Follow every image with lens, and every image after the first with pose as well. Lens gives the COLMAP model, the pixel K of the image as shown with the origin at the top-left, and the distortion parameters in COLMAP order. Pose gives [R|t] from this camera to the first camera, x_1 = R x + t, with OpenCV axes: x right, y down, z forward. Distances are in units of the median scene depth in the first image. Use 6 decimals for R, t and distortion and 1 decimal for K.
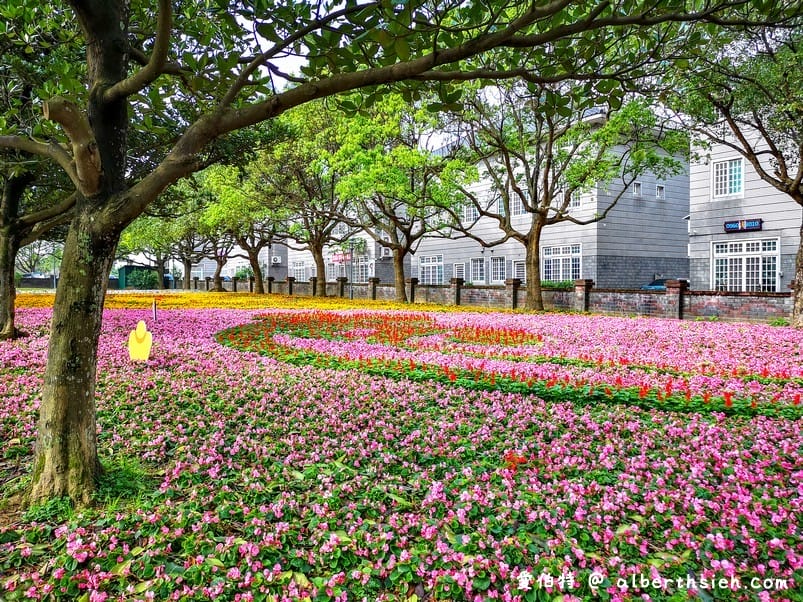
lens RADIAL K [[638.8, 0, 398.0], [0, 638.8, 302.5], [0, 0, 1]] dist [0.061849, 0.002485]
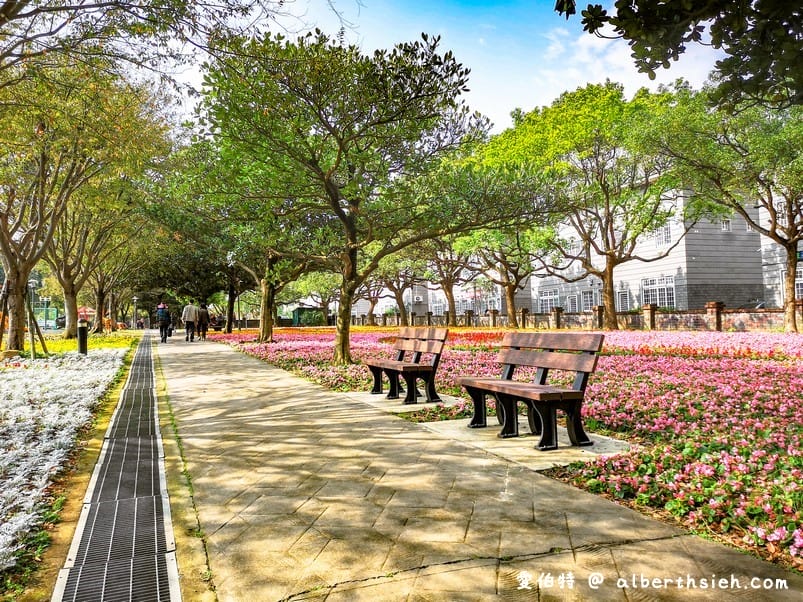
lens RADIAL K [[638.8, 0, 398.0], [0, 638.8, 302.5], [0, 0, 1]] dist [0.061849, 0.002485]
pose [[0.974172, -0.032906, -0.223396, 0.054923], [0.019648, 0.997925, -0.061316, 0.018428], [0.224950, 0.055343, 0.972797, -0.229979]]
